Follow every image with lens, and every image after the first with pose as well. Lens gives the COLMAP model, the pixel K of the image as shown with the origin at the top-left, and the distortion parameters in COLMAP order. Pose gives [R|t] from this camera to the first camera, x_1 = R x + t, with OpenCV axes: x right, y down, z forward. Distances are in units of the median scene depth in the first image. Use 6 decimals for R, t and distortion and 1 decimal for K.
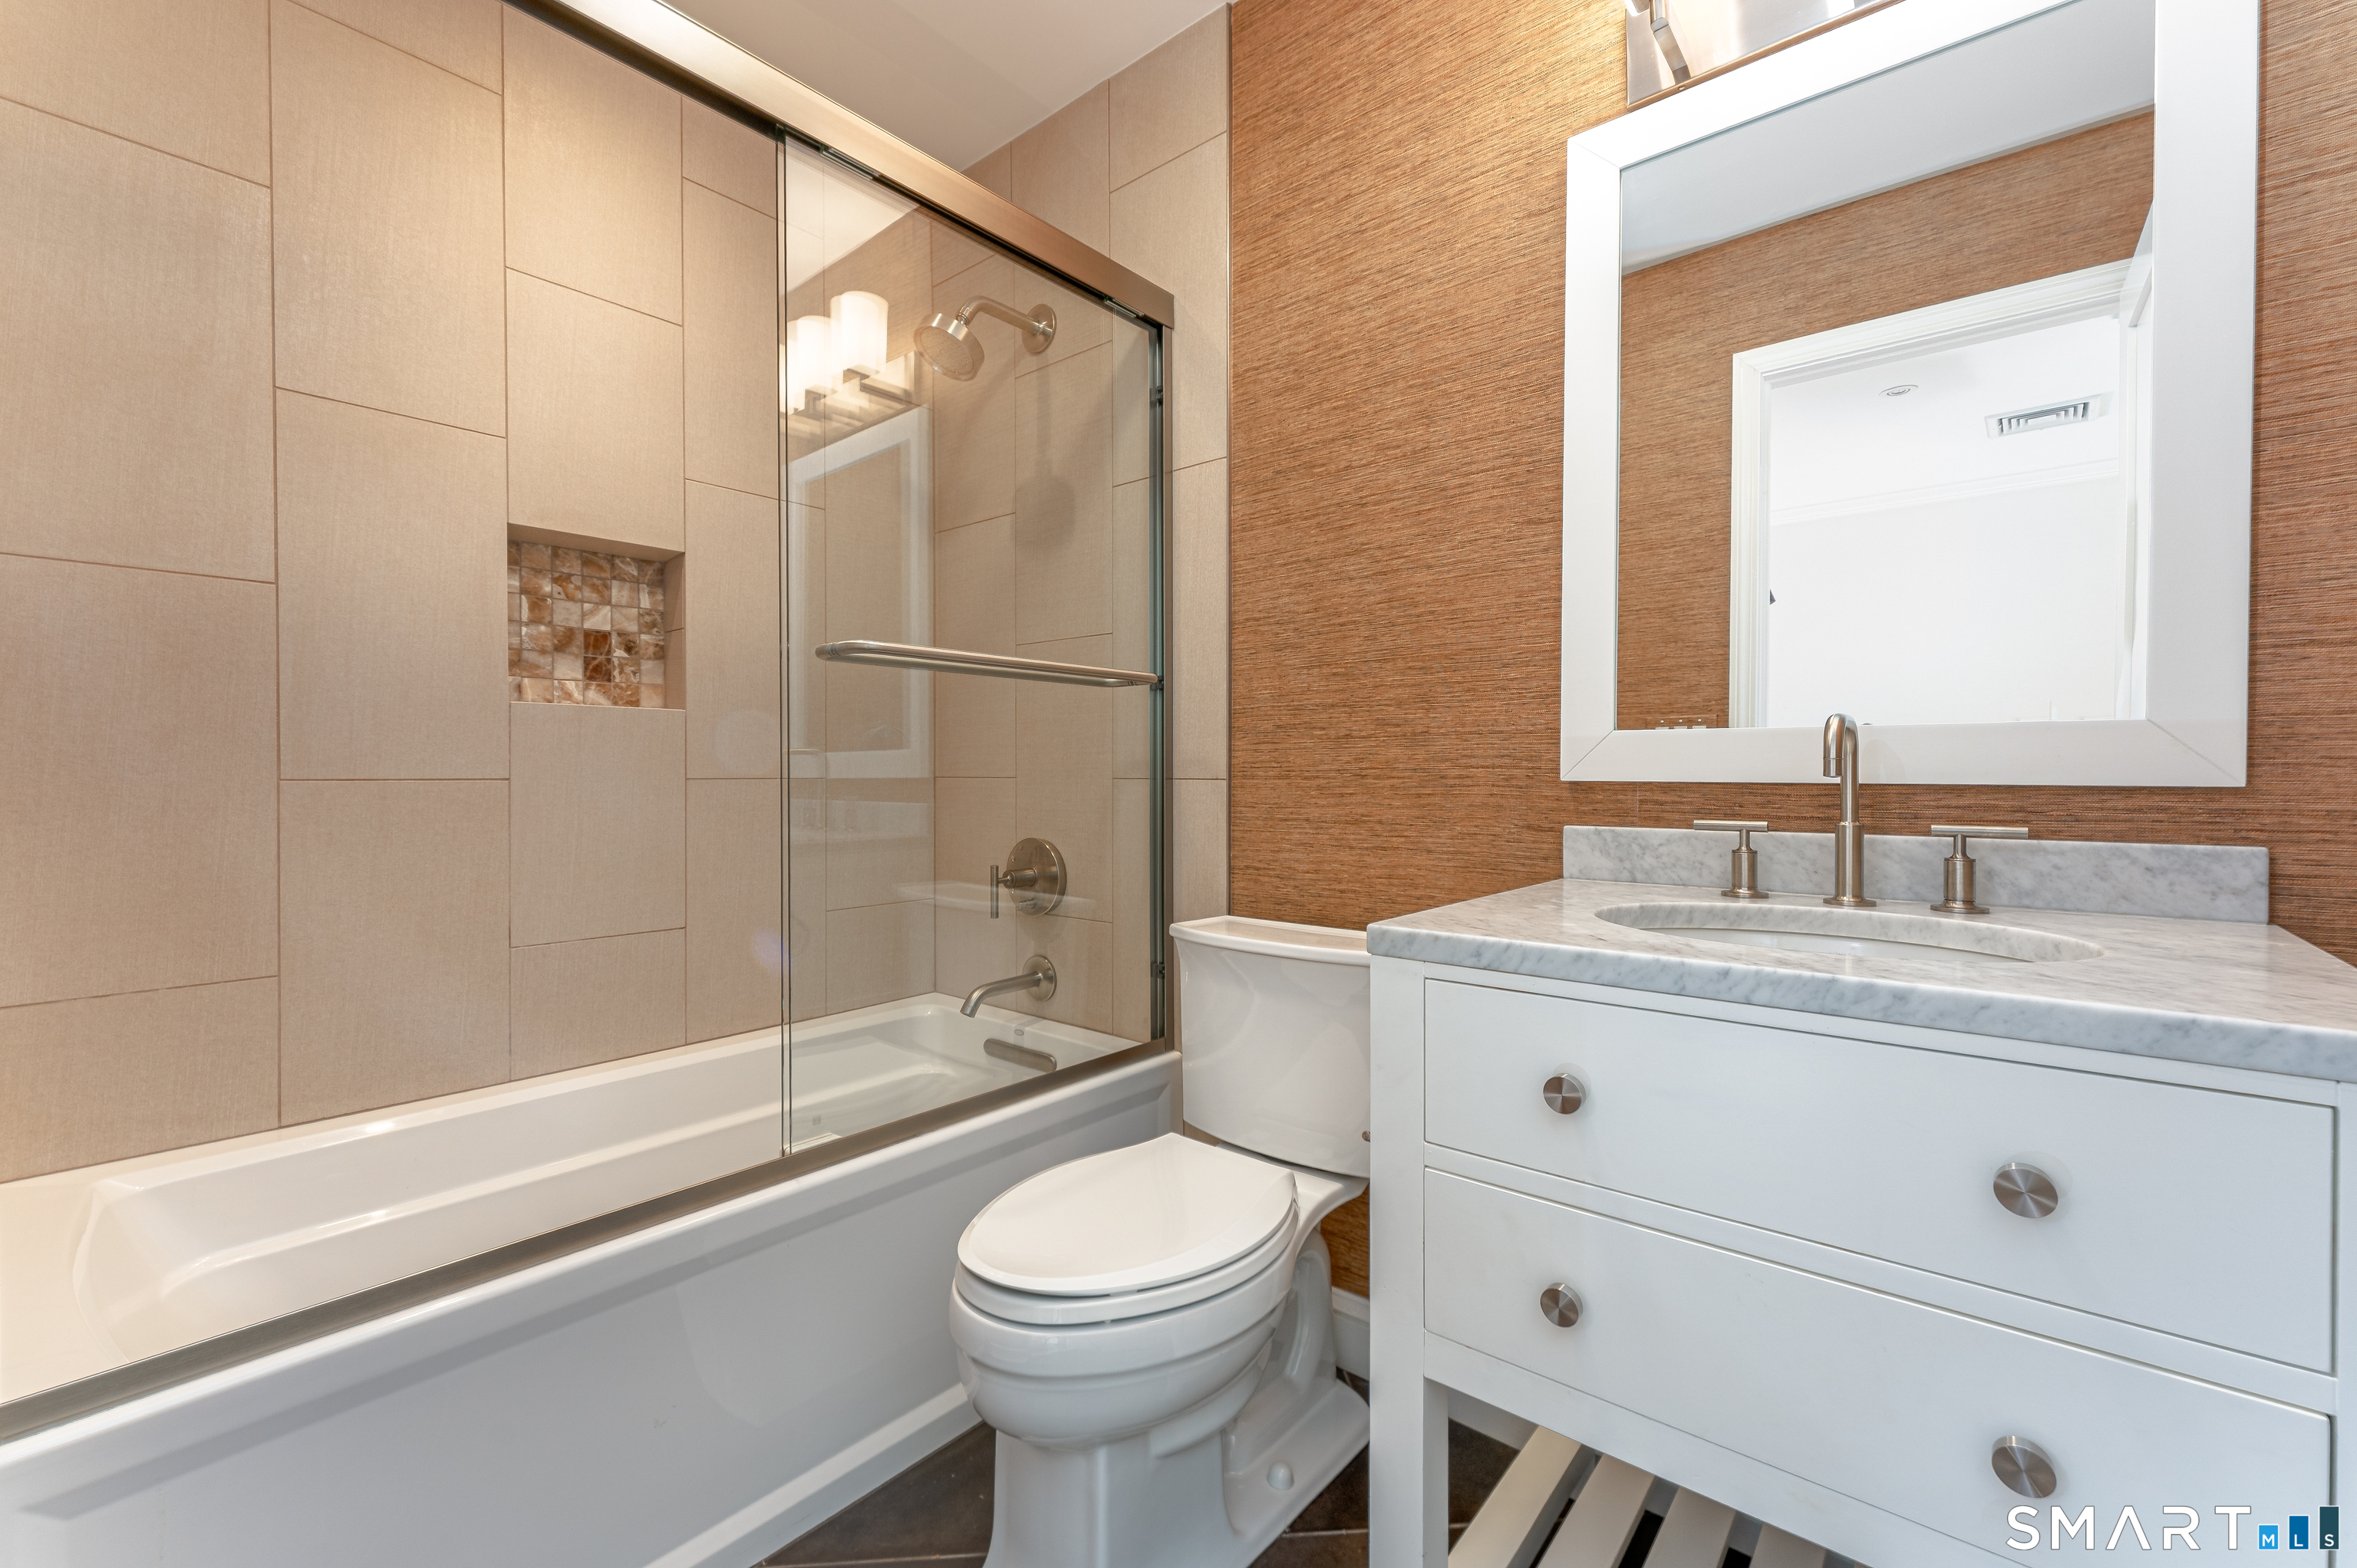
lens RADIAL K [[950.7, 0, 1170.4], [0, 950.7, 783.7], [0, 0, 1]] dist [0.003101, -0.001313]
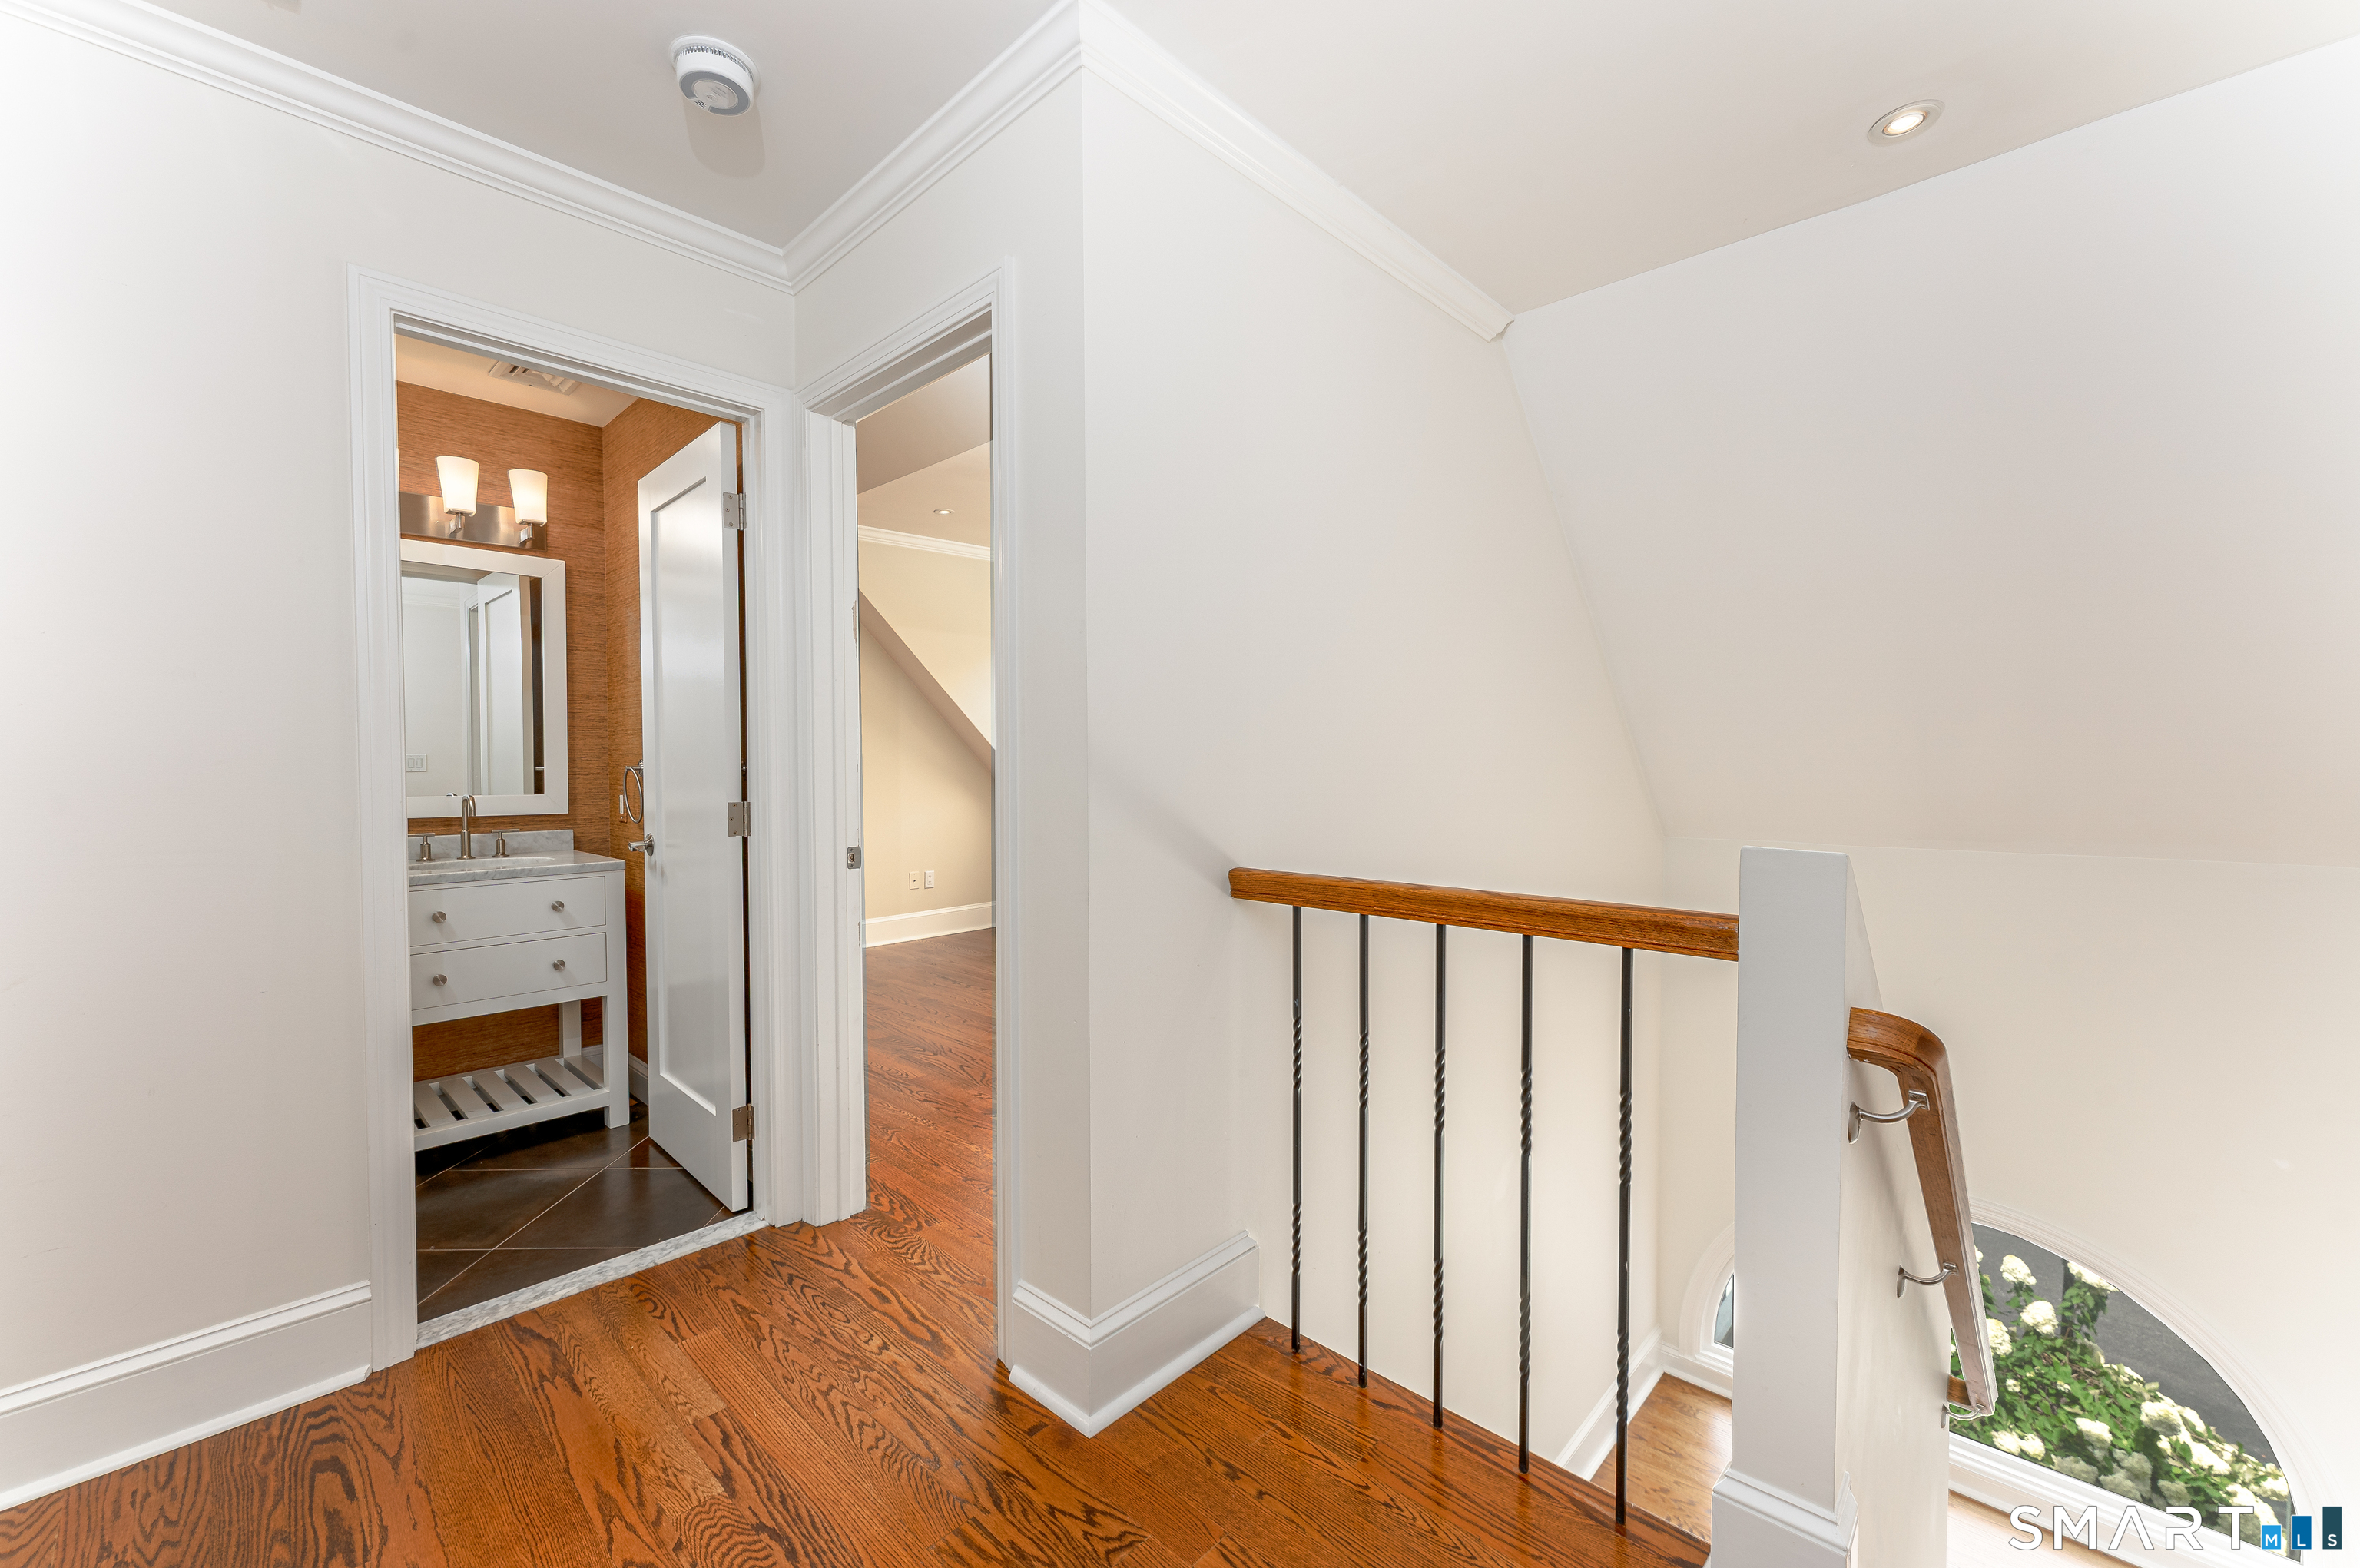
lens RADIAL K [[952.0, 0, 1175.1], [0, 952.0, 783.8], [0, 0, 1]] dist [0.003101, -0.001313]
pose [[0.057304, -0.014284, 0.998255, -2.151080], [0.012428, 0.999830, 0.013593, -0.117673], [-0.998279, 0.011627, 0.057472, -1.374658]]
